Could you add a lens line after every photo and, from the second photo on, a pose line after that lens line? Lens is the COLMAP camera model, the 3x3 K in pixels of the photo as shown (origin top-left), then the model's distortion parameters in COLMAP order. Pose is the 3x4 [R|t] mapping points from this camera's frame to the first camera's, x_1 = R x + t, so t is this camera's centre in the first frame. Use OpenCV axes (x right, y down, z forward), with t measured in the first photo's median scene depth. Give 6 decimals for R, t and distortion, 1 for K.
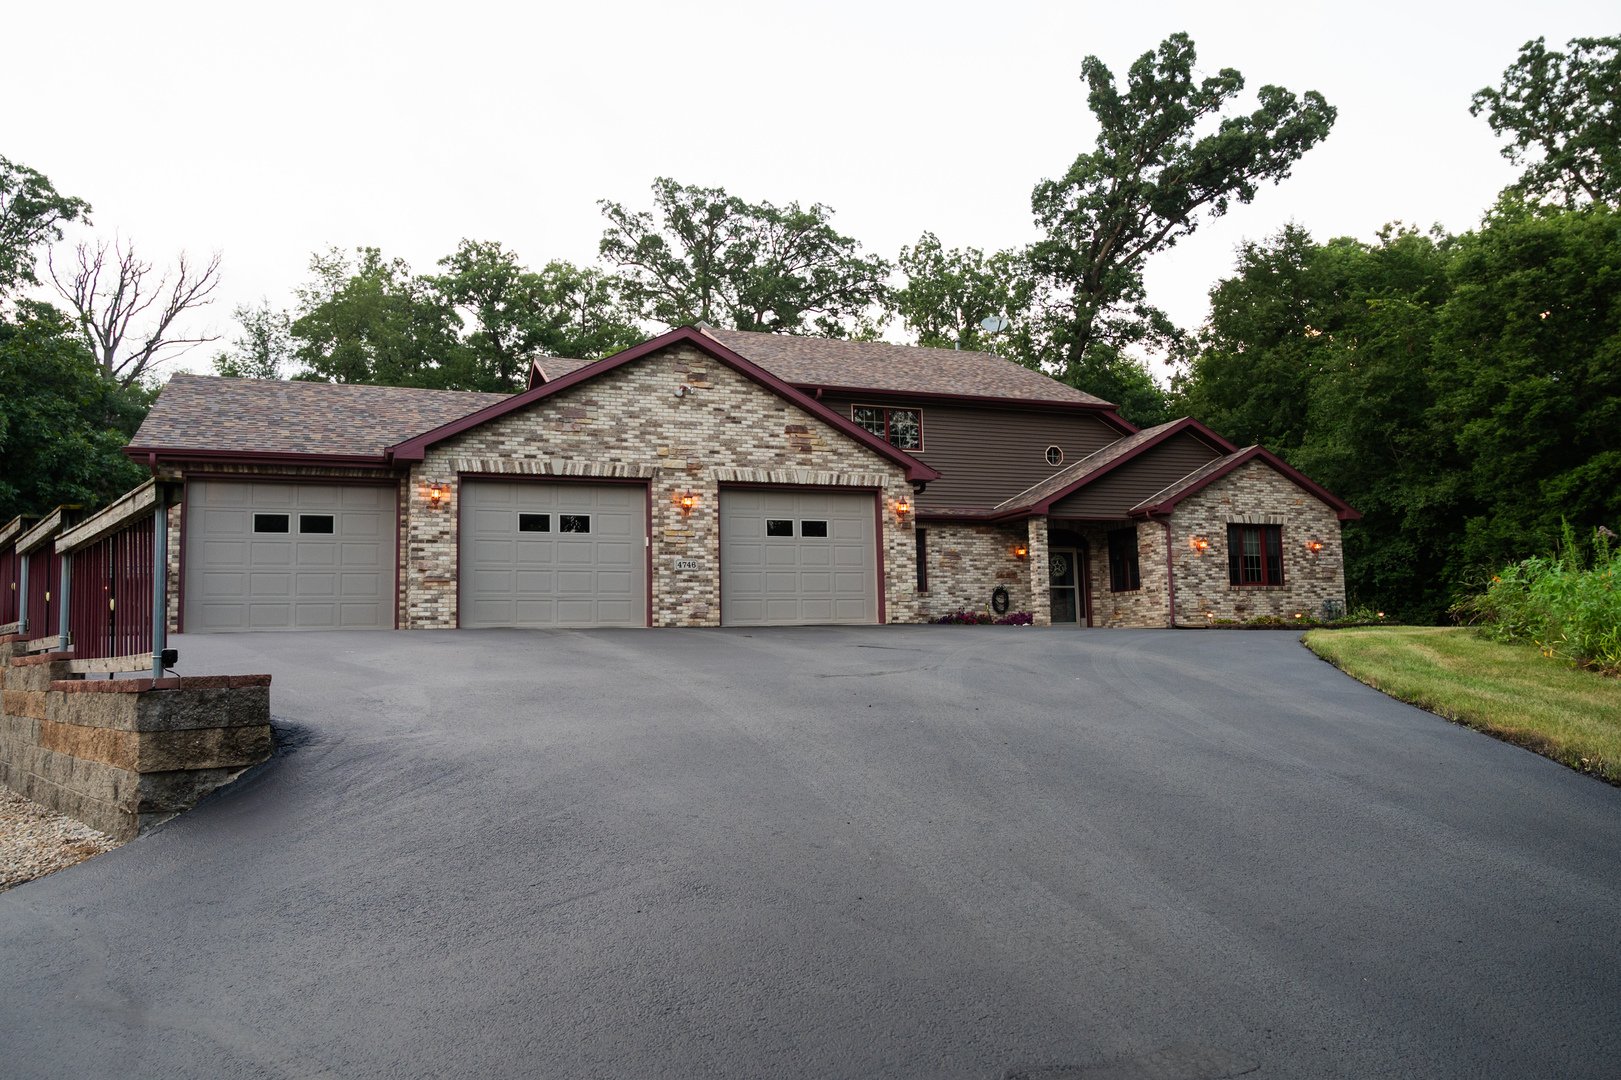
lens RADIAL K [[1151.8, 0, 809.1], [0, 1151.8, 554.9], [0, 0, 1]] dist [-0.004437, 0.003875]
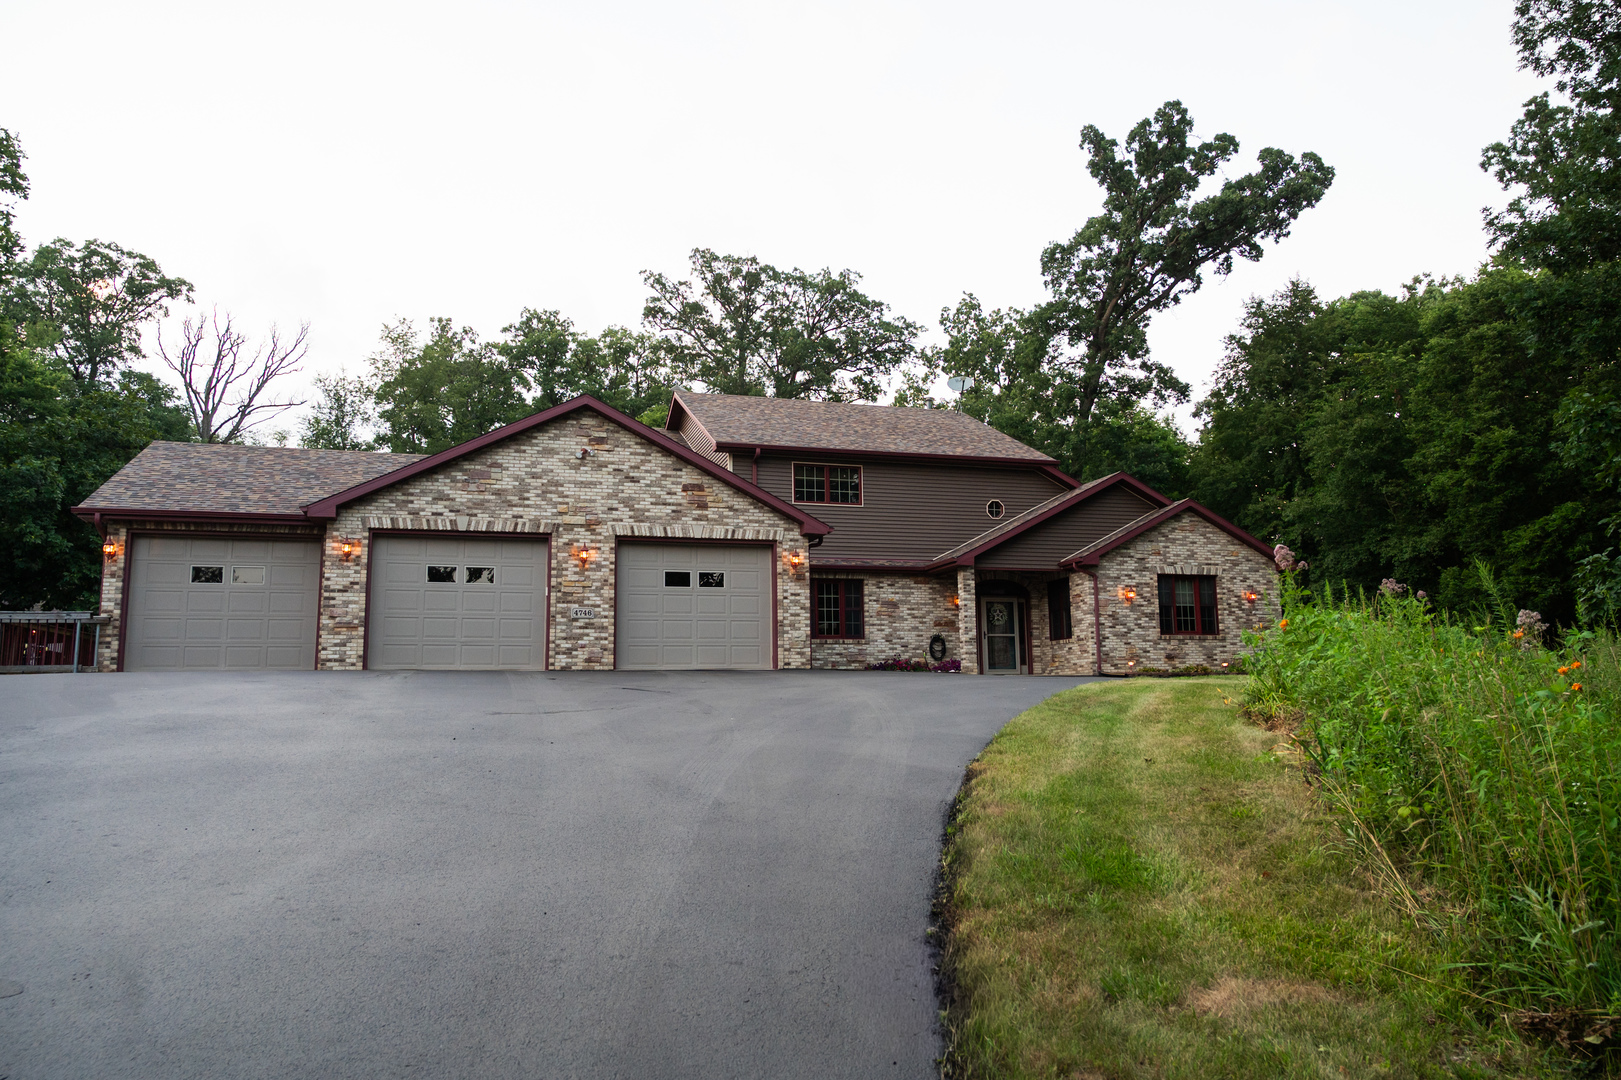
lens RADIAL K [[1118.6, 0, 809.9], [0, 1118.6, 553.6], [0, 0, 1]] dist [-0.003355, 0.001592]
pose [[0.996617, -0.001005, -0.082175, 0.134437], [-0.002601, 0.999038, -0.043767, -0.001126], [0.082140, 0.043833, 0.995656, -0.023311]]
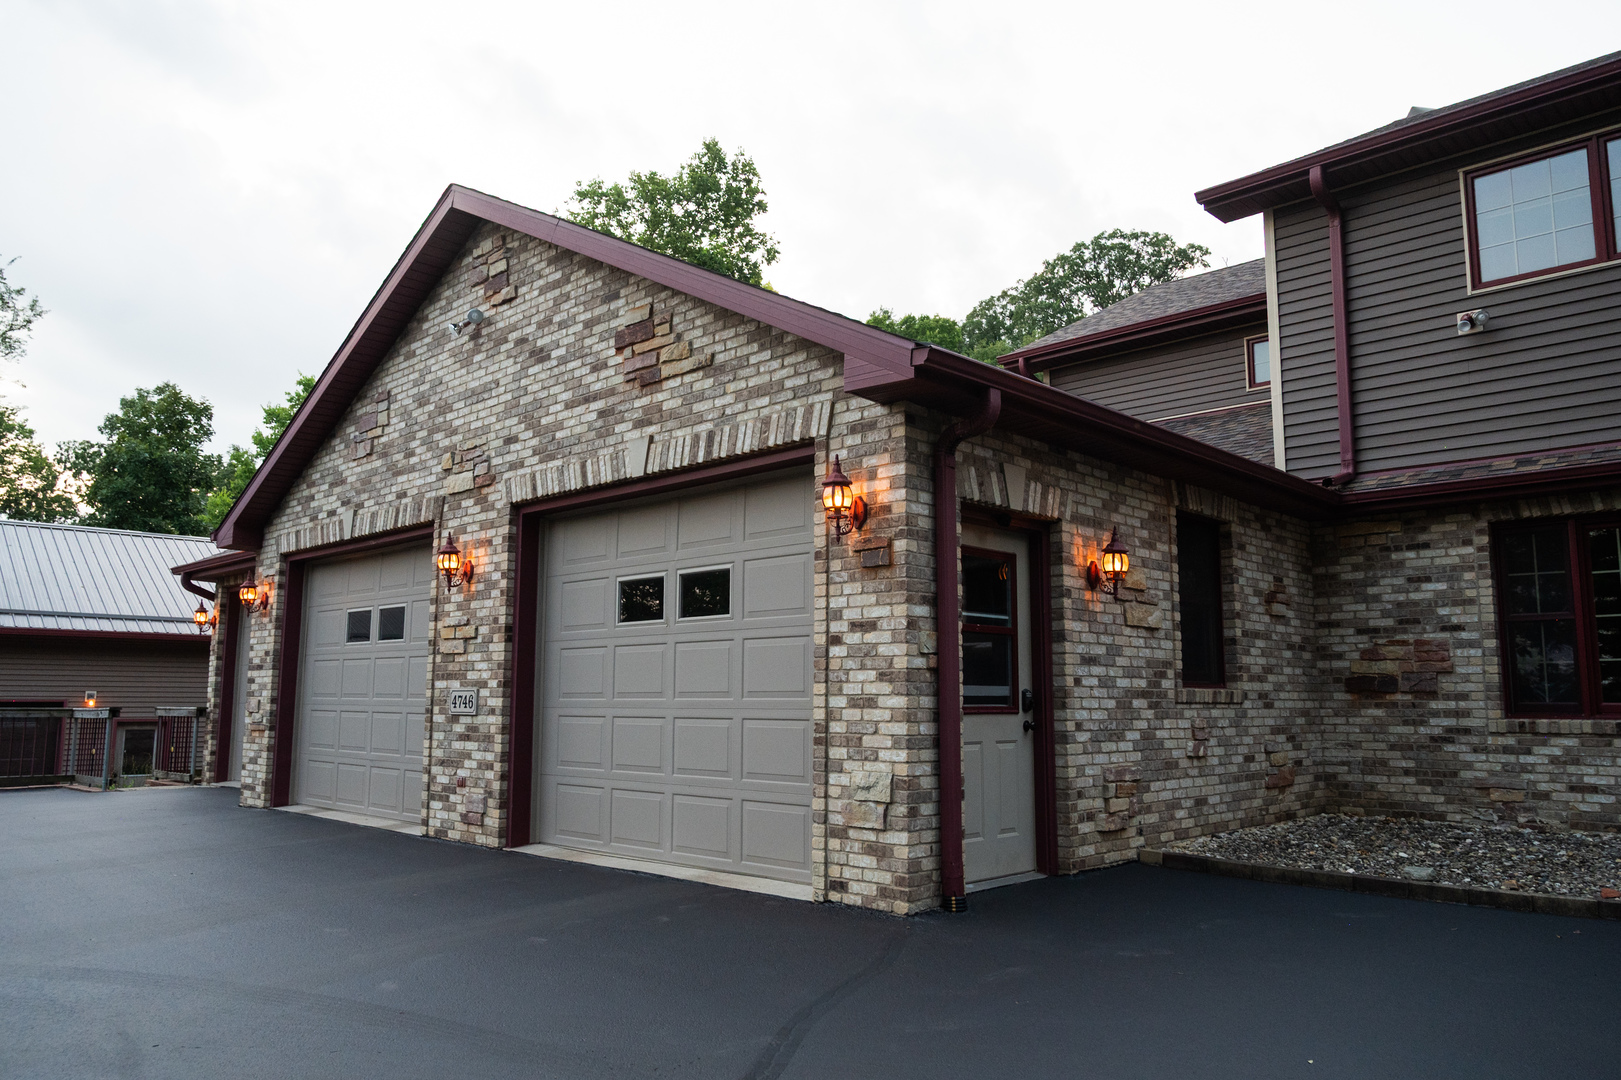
lens RADIAL K [[1157.9, 0, 813.3], [0, 1157.9, 548.6], [0, 0, 1]] dist [-0.004216, -0.001373]
pose [[0.409765, -0.093551, -0.907382, 0.254621], [0.071646, 0.994955, -0.070225, -0.006547], [0.909373, -0.036235, 0.414400, 0.652882]]
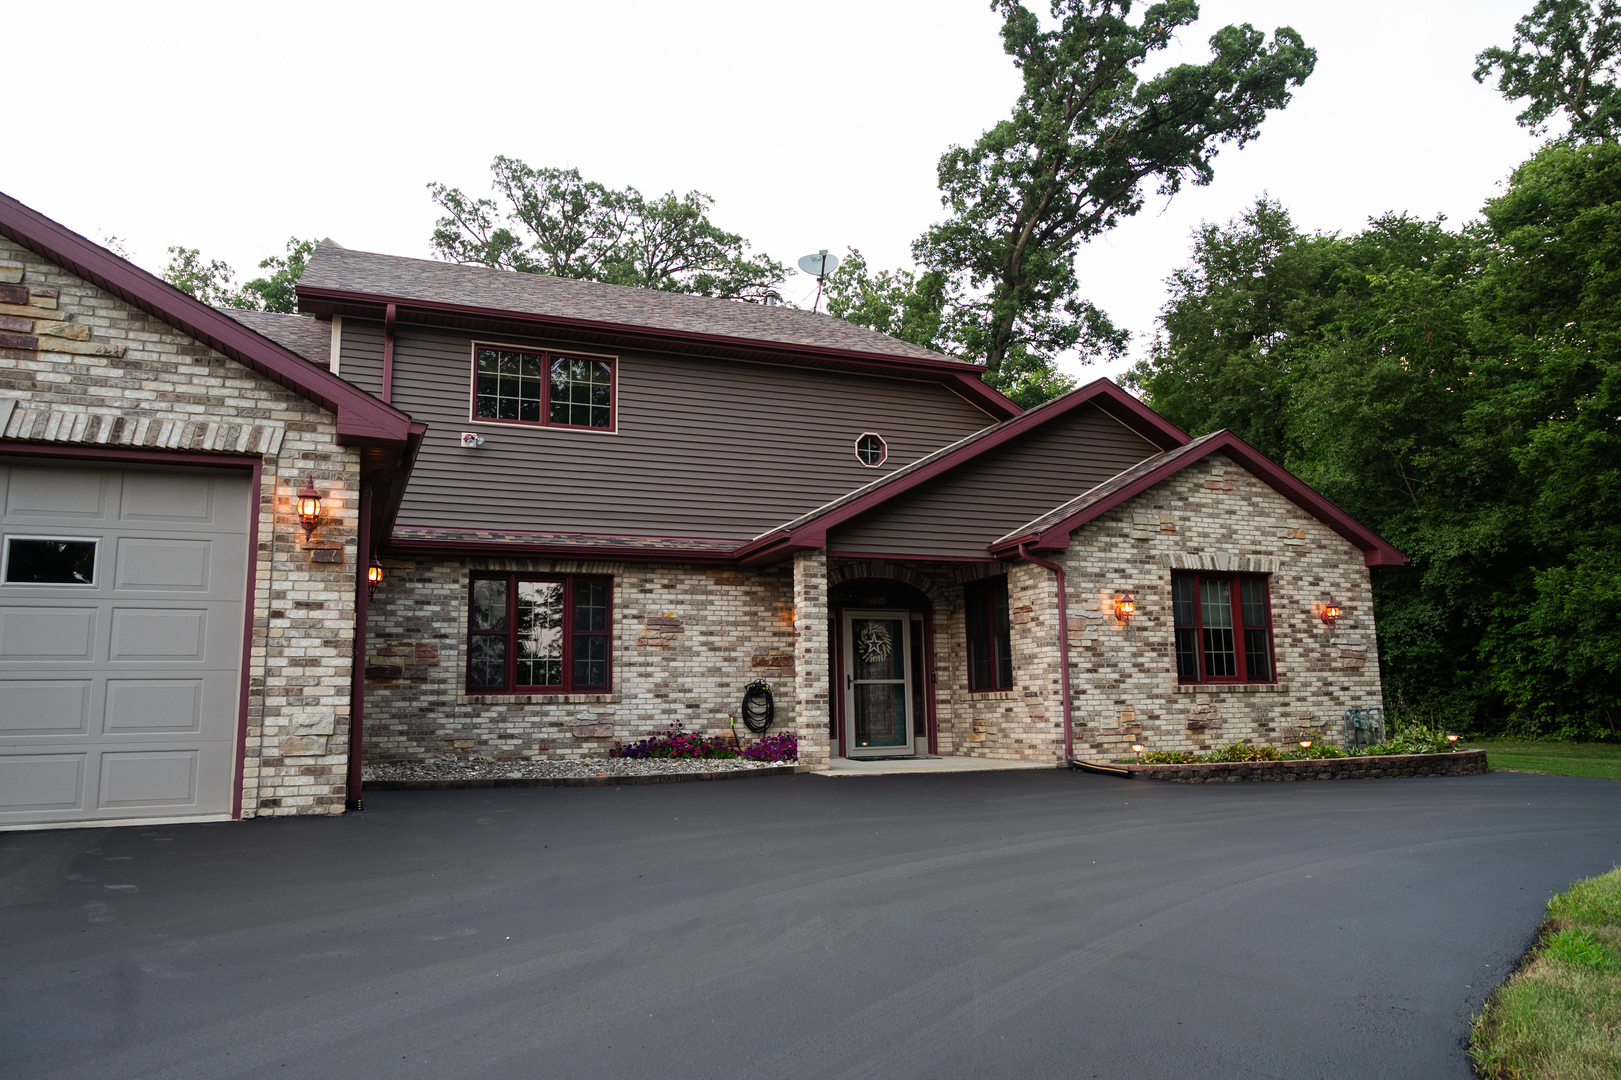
lens RADIAL K [[1124.9, 0, 810.5], [0, 1124.9, 540.0], [0, 0, 1]] dist [-0.006248, 0.001987]
pose [[0.999764, 0.008943, 0.019809, 0.179964], [-0.007677, 0.997979, -0.063071, -0.006246], [-0.020333, 0.062904, 0.997812, 0.467021]]
